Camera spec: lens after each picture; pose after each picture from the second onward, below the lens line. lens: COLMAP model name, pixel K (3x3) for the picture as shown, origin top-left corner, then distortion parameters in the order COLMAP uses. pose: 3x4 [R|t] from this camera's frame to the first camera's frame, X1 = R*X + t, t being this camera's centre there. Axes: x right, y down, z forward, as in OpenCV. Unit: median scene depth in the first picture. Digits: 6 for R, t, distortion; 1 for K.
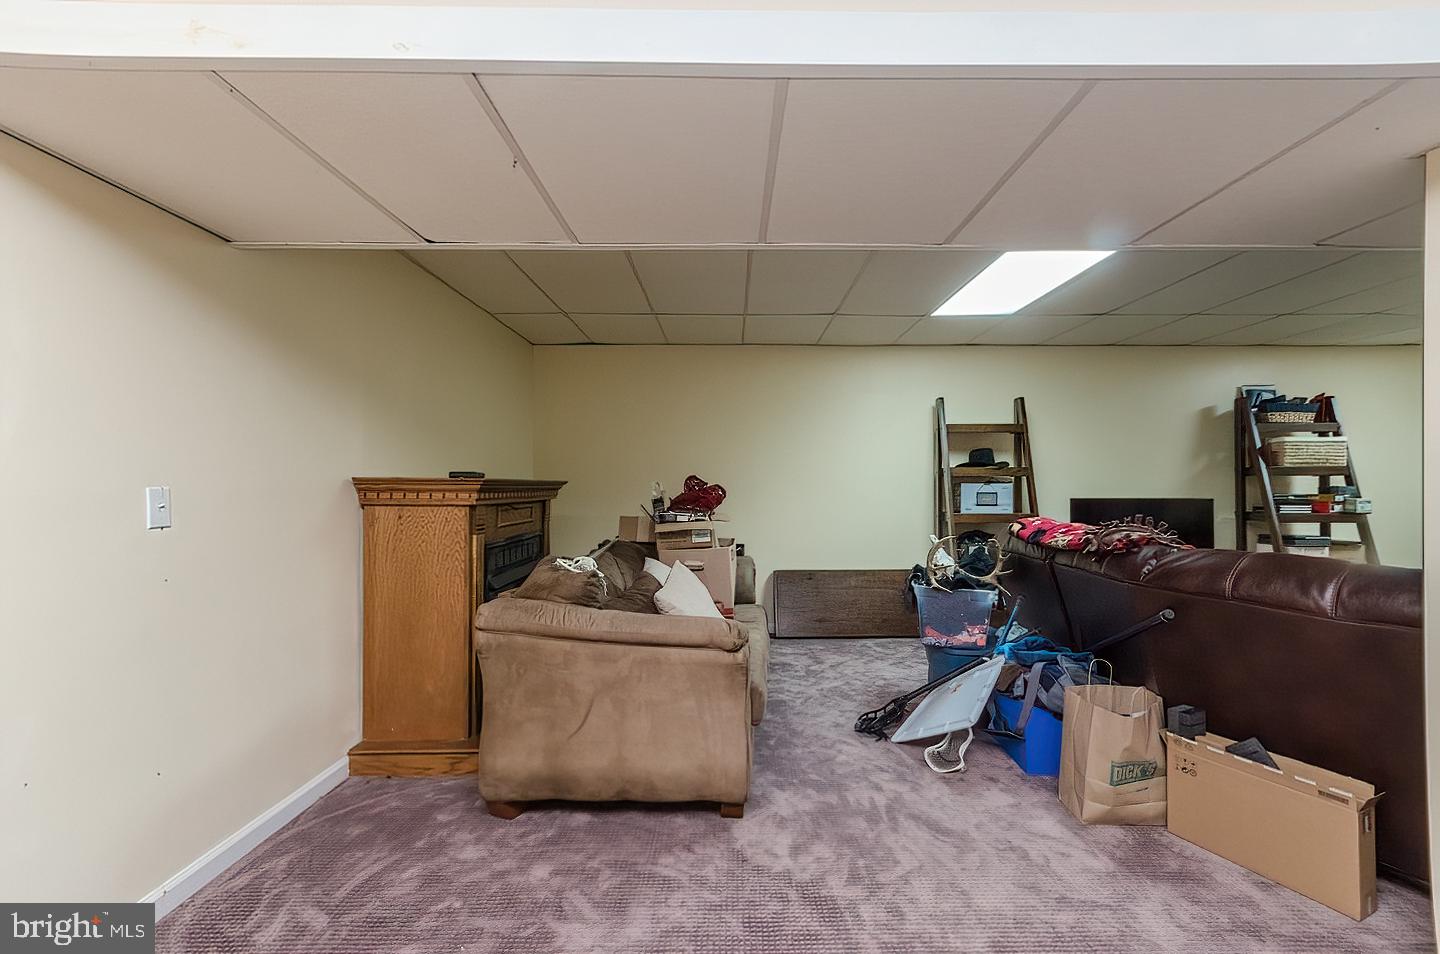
lens RADIAL K [[625.1, 0, 741.0], [0, 625.1, 485.5], [0, 0, 1]] dist [0.000806, 0.000133]
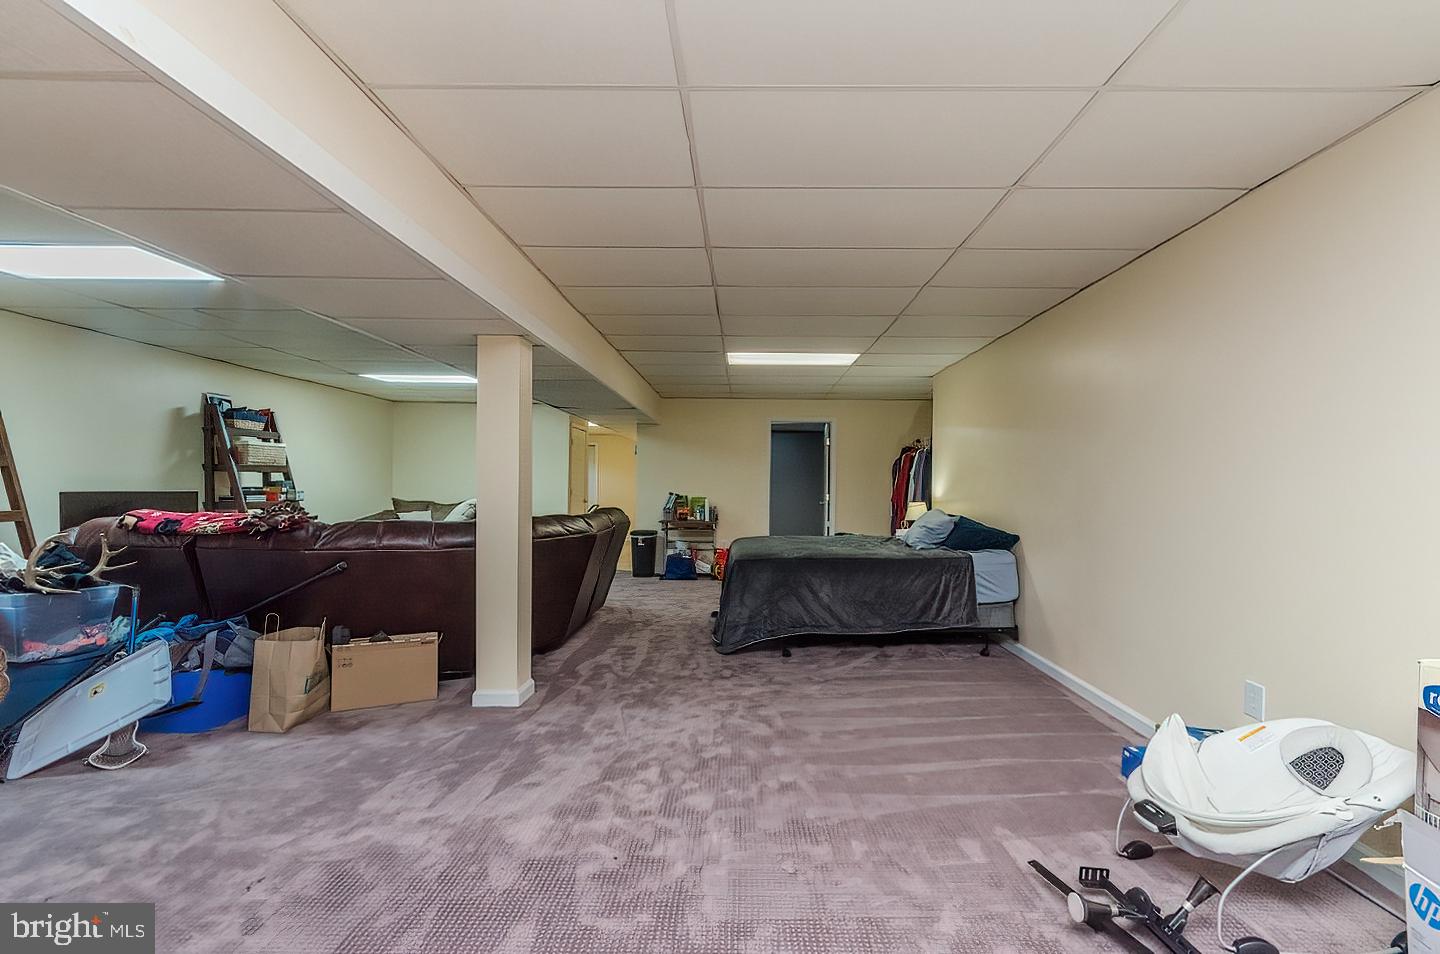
lens RADIAL K [[625.1, 0, 741.0], [0, 625.1, 485.5], [0, 0, 1]] dist [0.000806, 0.000133]
pose [[0.010143, 0.000375, 0.999948, -0.381580], [-0.011607, 0.999933, -0.000257, 0.000413], [-0.999881, -0.011604, 0.010147, 0.006867]]
